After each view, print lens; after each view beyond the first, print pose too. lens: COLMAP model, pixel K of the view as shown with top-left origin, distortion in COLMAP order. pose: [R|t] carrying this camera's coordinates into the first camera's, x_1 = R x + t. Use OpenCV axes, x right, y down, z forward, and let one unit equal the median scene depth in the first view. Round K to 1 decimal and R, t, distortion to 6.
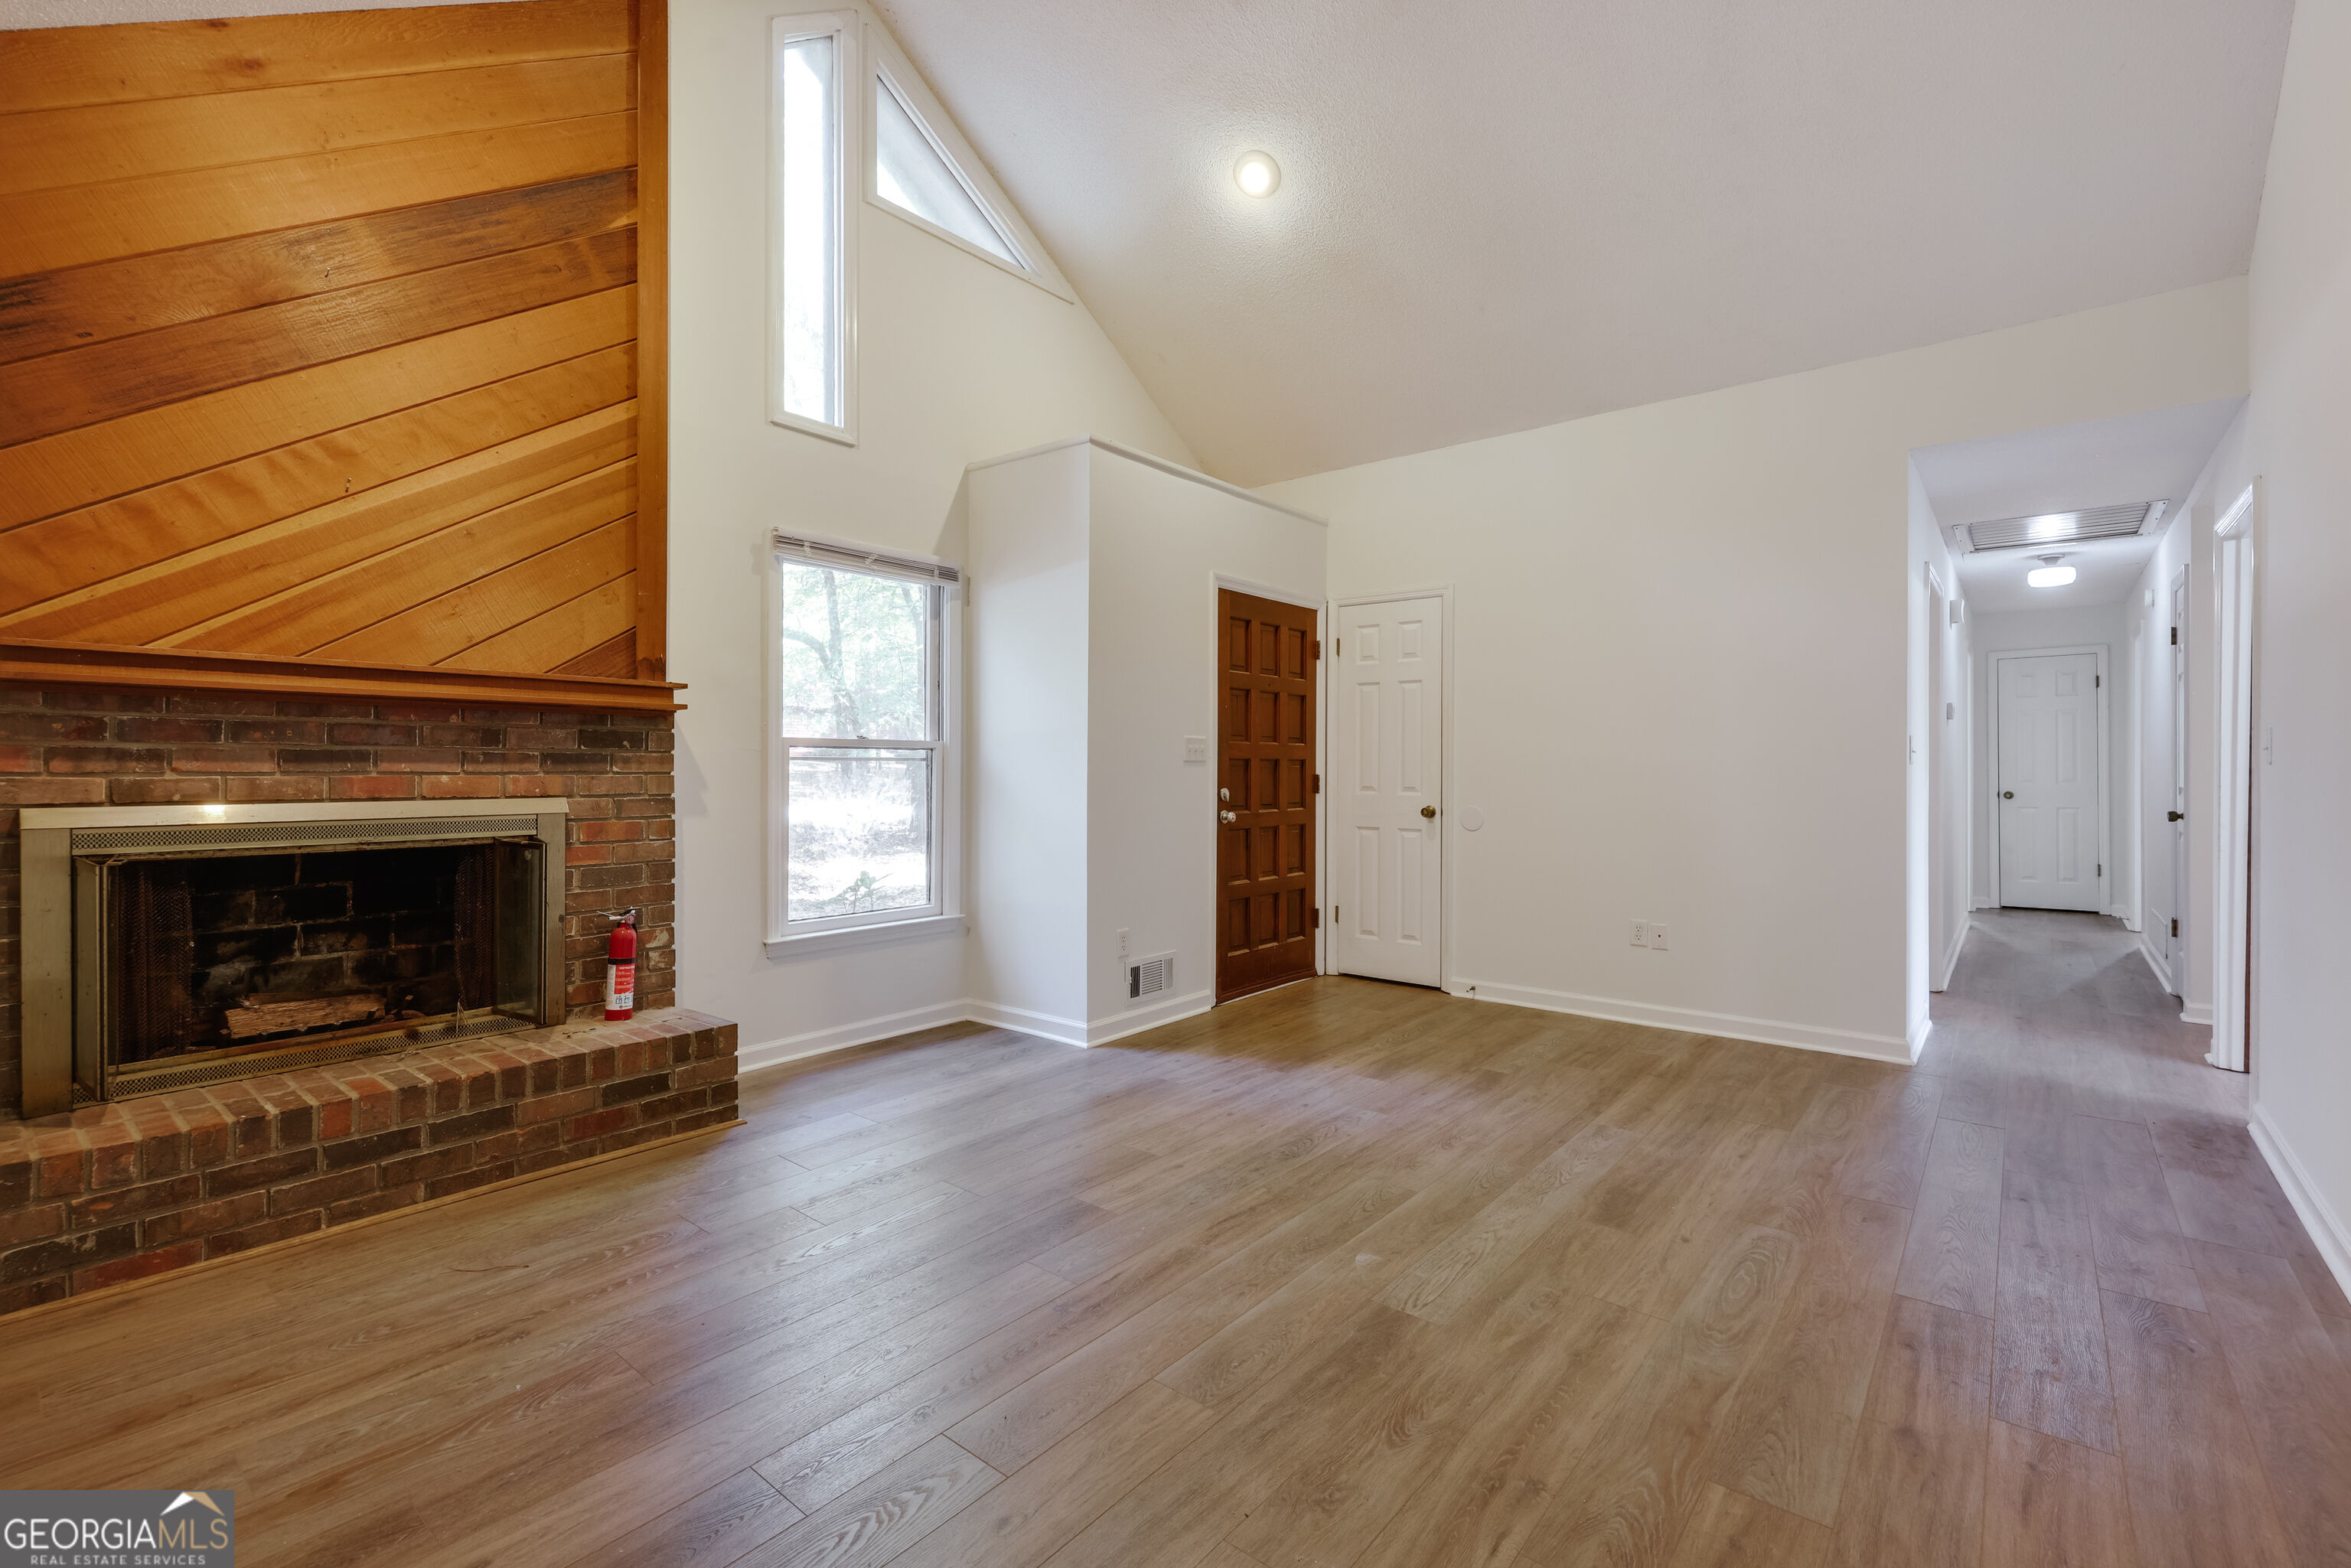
lens RADIAL K [[1004.9, 0, 1139.6], [0, 1004.9, 769.2], [0, 0, 1]] dist [0.000470, 0.000200]
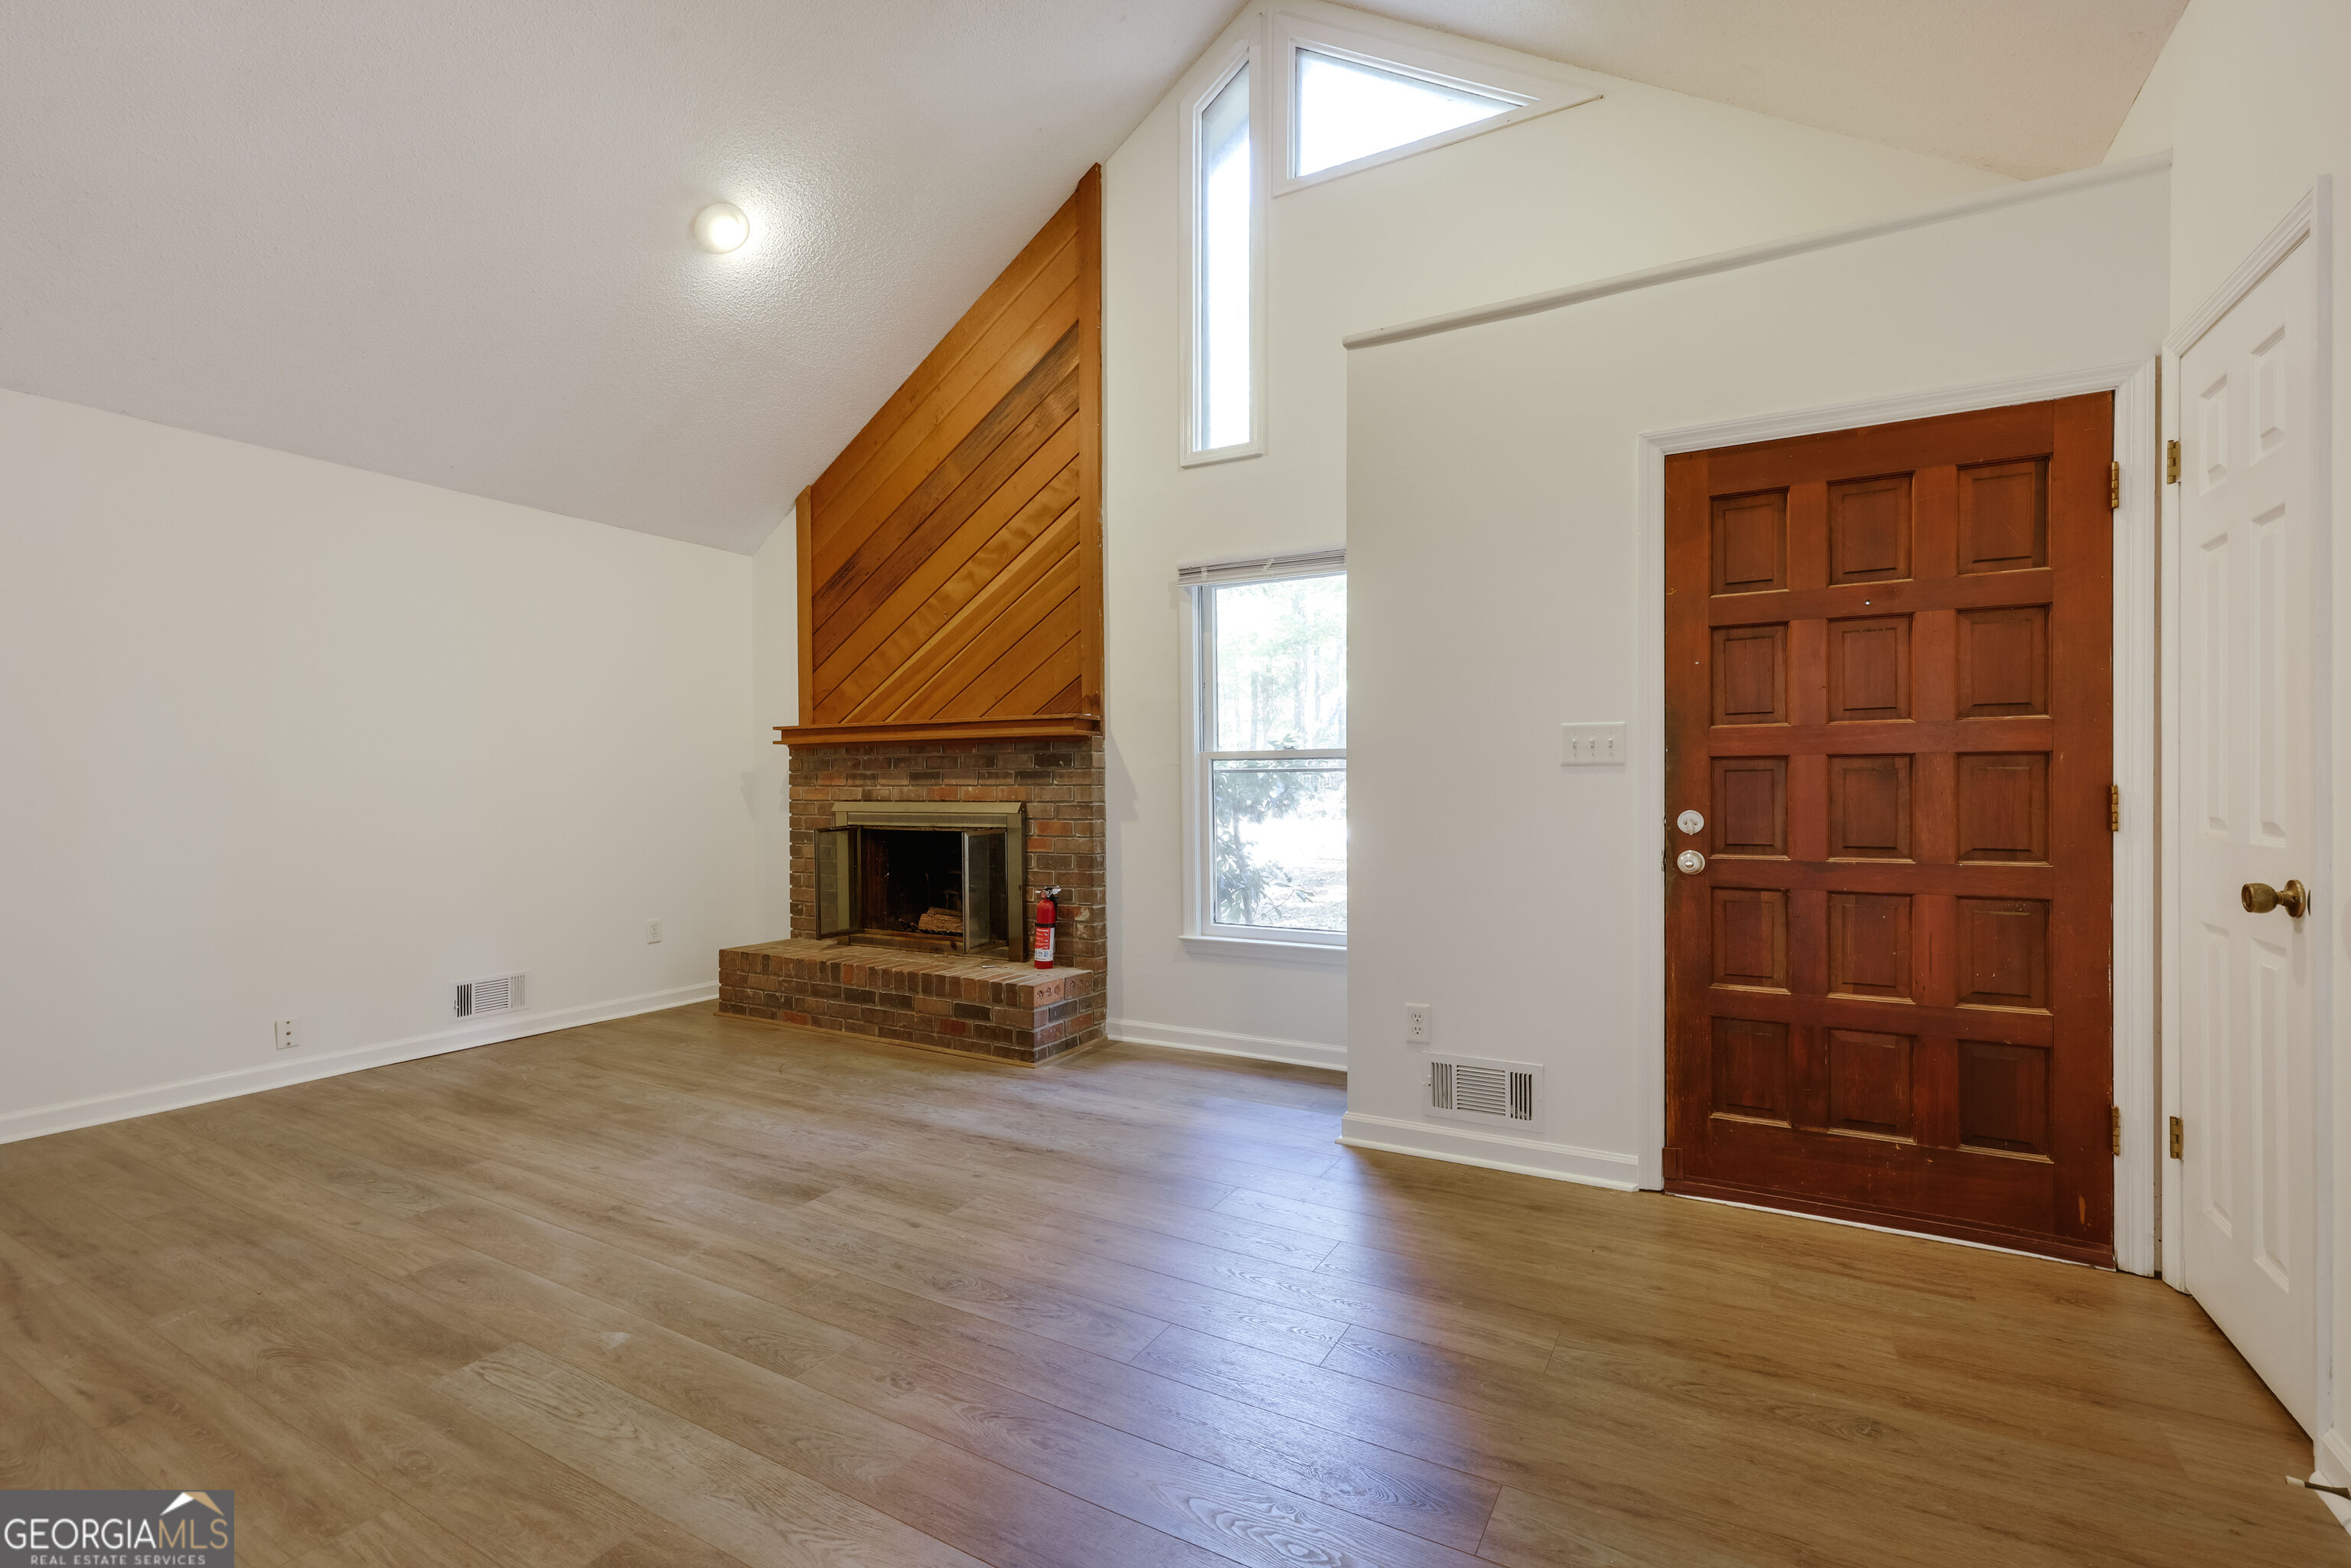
lens RADIAL K [[1004.9, 0, 1234.6], [0, 1004.9, 788.0], [0, 0, 1]] dist [0.000470, 0.000200]
pose [[0.231158, 0.002110, -0.972914, 0.969818], [0.005004, 0.999982, 0.003358, 0.004961], [0.972903, -0.005645, 0.231143, 1.069476]]
